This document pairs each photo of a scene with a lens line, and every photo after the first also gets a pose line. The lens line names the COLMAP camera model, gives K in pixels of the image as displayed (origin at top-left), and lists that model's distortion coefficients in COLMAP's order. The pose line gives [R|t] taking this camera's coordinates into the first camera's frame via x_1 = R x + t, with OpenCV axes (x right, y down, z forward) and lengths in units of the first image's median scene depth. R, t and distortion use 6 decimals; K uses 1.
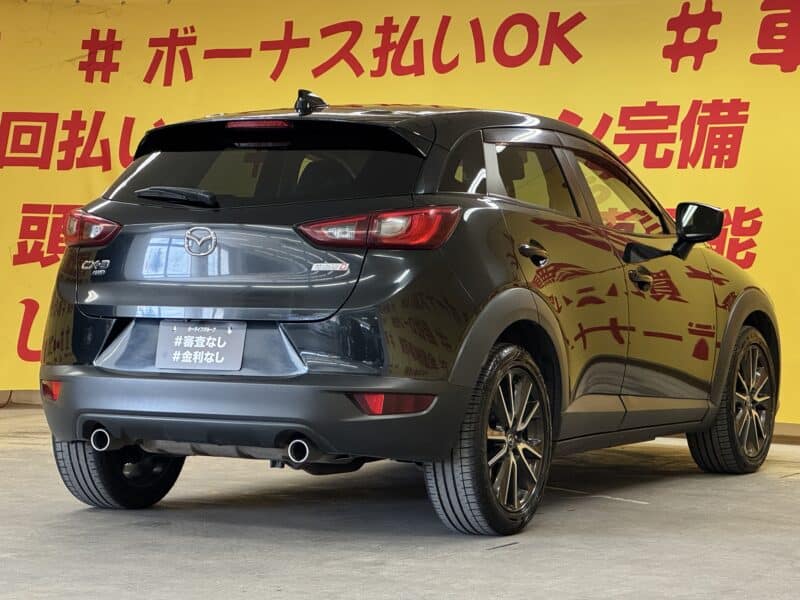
lens RADIAL K [[2290.0, 0, 400.0], [0, 2290.0, 300.0], [0, 0, 1]] dist [-0.206390, 6.683134]
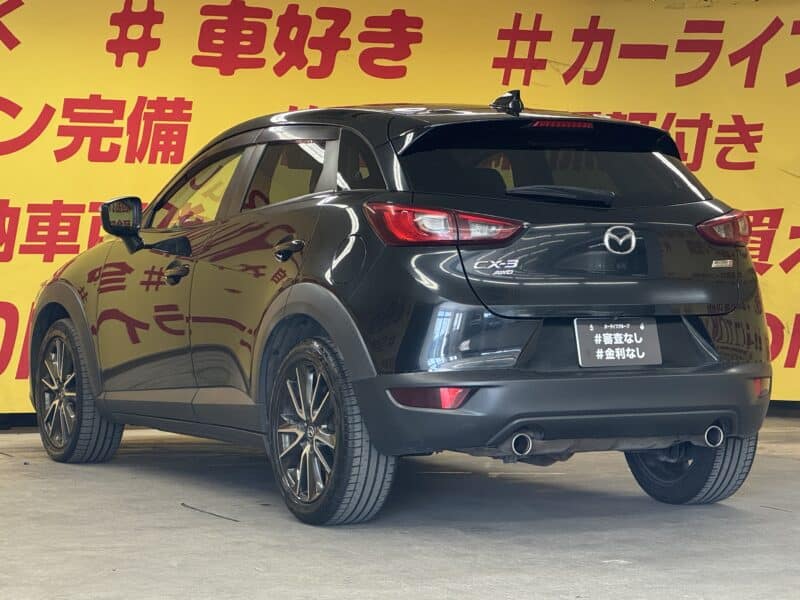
lens RADIAL K [[2290.0, 0, 400.0], [0, 2290.0, 300.0], [0, 0, 1]] dist [-0.206390, 6.683134]
pose [[0.579319, -0.025840, 0.814691, -0.638248], [0.019928, 0.999648, 0.017536, -0.012327], [-0.814857, 0.006076, 0.579630, 0.318168]]
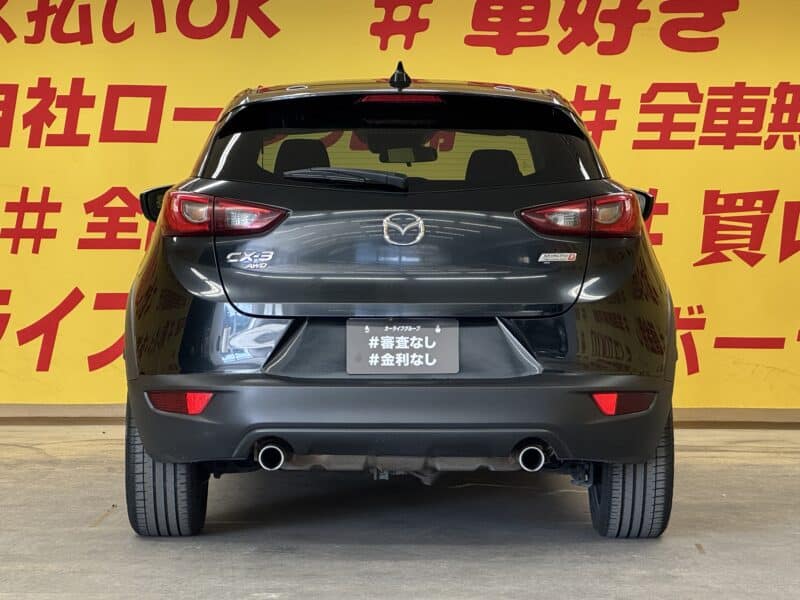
lens RADIAL K [[2290.0, 0, 400.0], [0, 2290.0, 300.0], [0, 0, 1]] dist [-0.206390, 6.683134]
pose [[0.886996, -0.018410, 0.461409, -0.326644], [0.013706, 0.999814, 0.013545, -0.006799], [-0.461573, -0.005690, 0.887084, 0.136366]]
